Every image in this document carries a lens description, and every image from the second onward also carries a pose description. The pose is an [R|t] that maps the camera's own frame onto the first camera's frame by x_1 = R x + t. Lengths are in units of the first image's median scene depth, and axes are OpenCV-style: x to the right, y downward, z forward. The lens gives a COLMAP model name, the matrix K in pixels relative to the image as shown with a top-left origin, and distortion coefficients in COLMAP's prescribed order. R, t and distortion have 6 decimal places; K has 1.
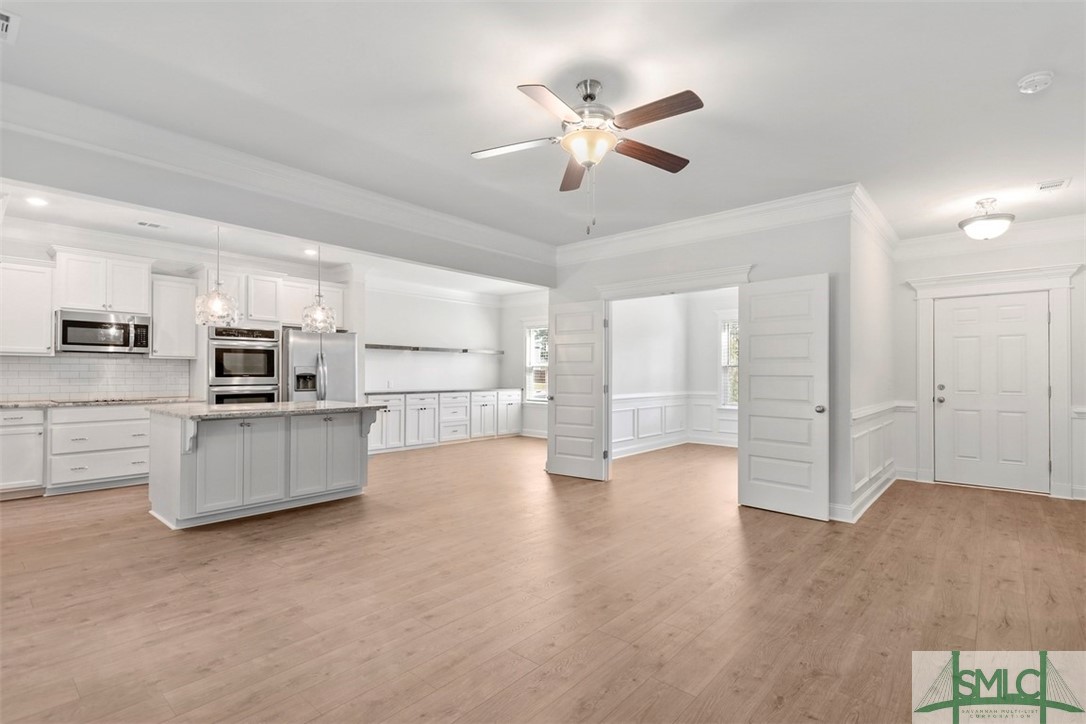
lens RADIAL K [[512.9, 0, 543.8], [0, 512.9, 369.6], [0, 0, 1]] dist [0.032689, -0.015585]
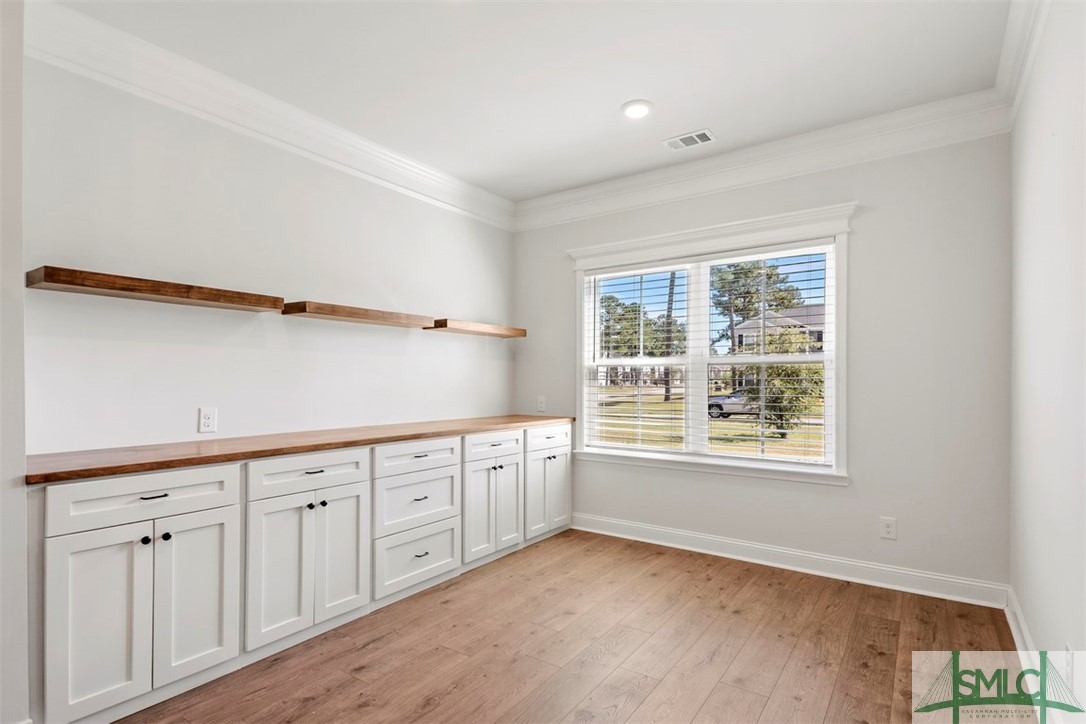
lens RADIAL K [[543.2, 0, 521.6], [0, 543.2, 382.1], [0, 0, 1]] dist [0.017383, -0.000028]
pose [[0.997550, -0.004409, 0.069811, -0.200825], [0.003669, 0.999936, 0.010731, 0.005069], [-0.069854, -0.010449, 0.997502, 0.977489]]
